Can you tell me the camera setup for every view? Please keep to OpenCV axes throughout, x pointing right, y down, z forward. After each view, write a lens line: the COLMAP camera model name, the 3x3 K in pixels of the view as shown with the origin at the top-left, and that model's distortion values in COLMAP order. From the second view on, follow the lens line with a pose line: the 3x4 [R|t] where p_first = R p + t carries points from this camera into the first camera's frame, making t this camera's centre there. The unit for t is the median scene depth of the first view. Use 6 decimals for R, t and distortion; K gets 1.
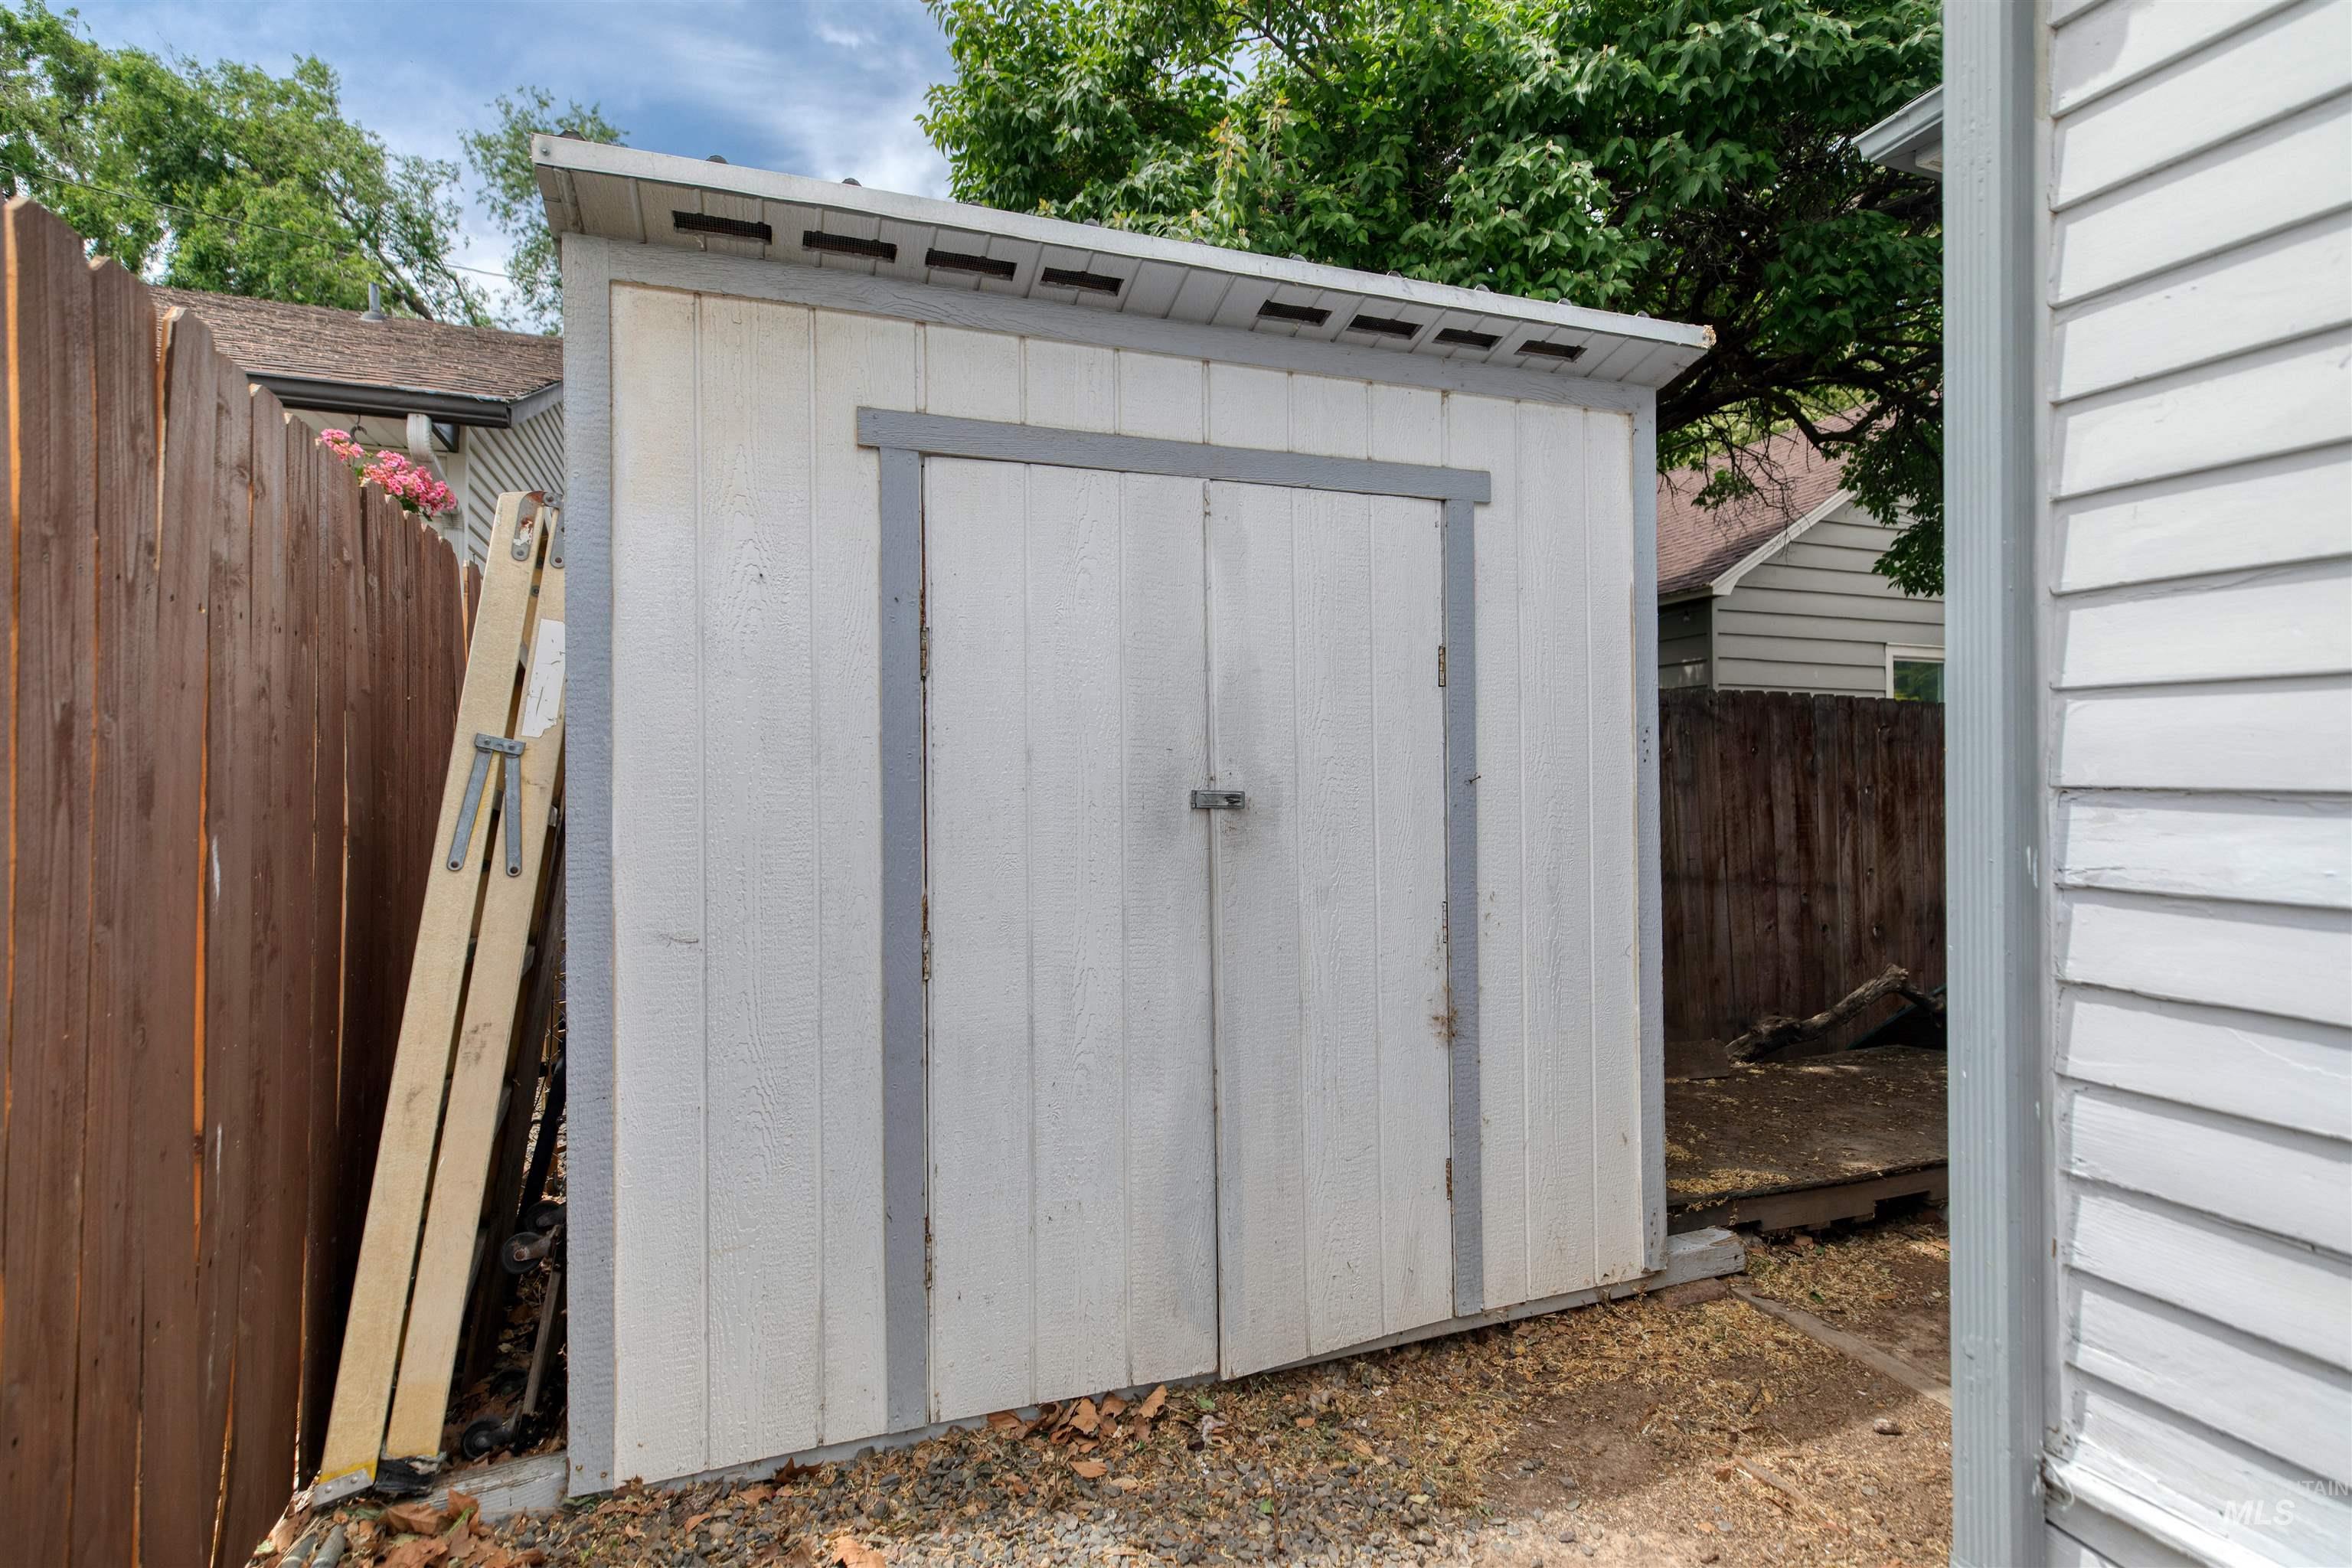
lens RADIAL K [[1082.1, 0, 1171.2], [0, 1082.1, 774.9], [0, 0, 1]] dist [0.003734, -0.000334]
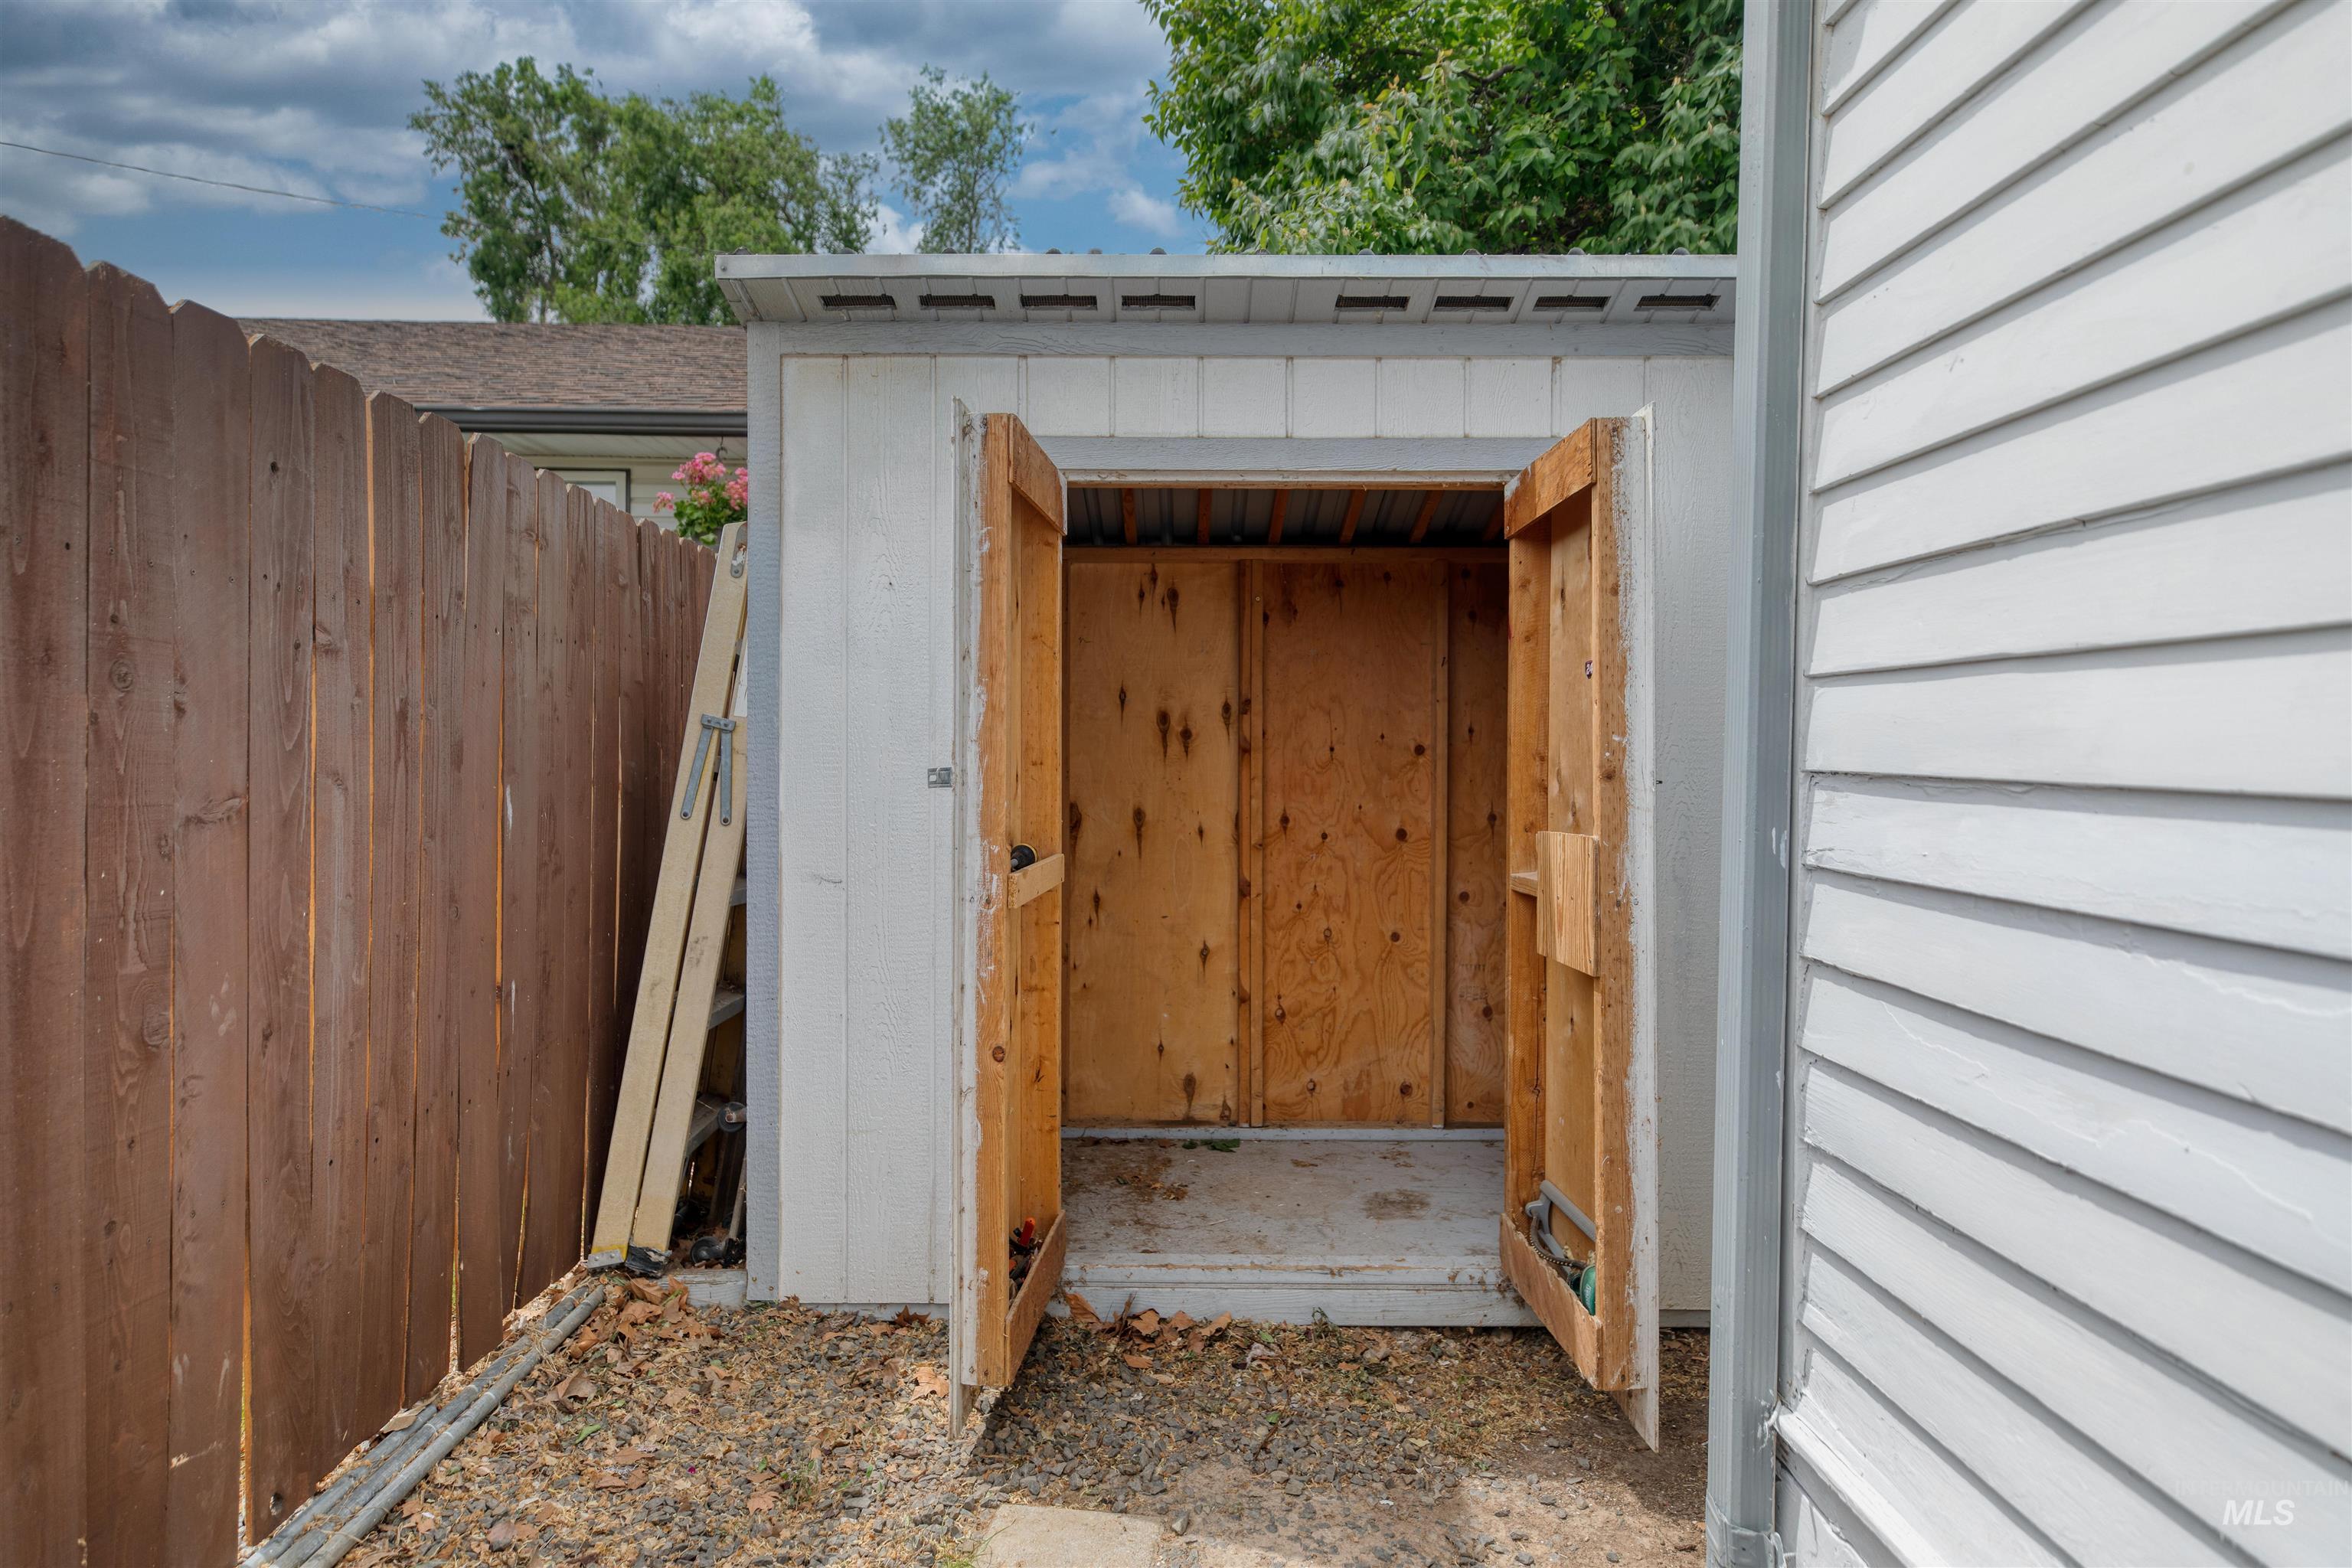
lens RADIAL K [[1230.4, 0, 1176.0], [0, 1230.4, 784.0], [0, 0, 1]] dist [-0.001237, 0.000684]
pose [[0.938932, 0.020345, -0.343501, 0.415040], [-0.012130, 0.999587, 0.026049, 0.000080], [0.343889, -0.020292, 0.938791, -0.195571]]
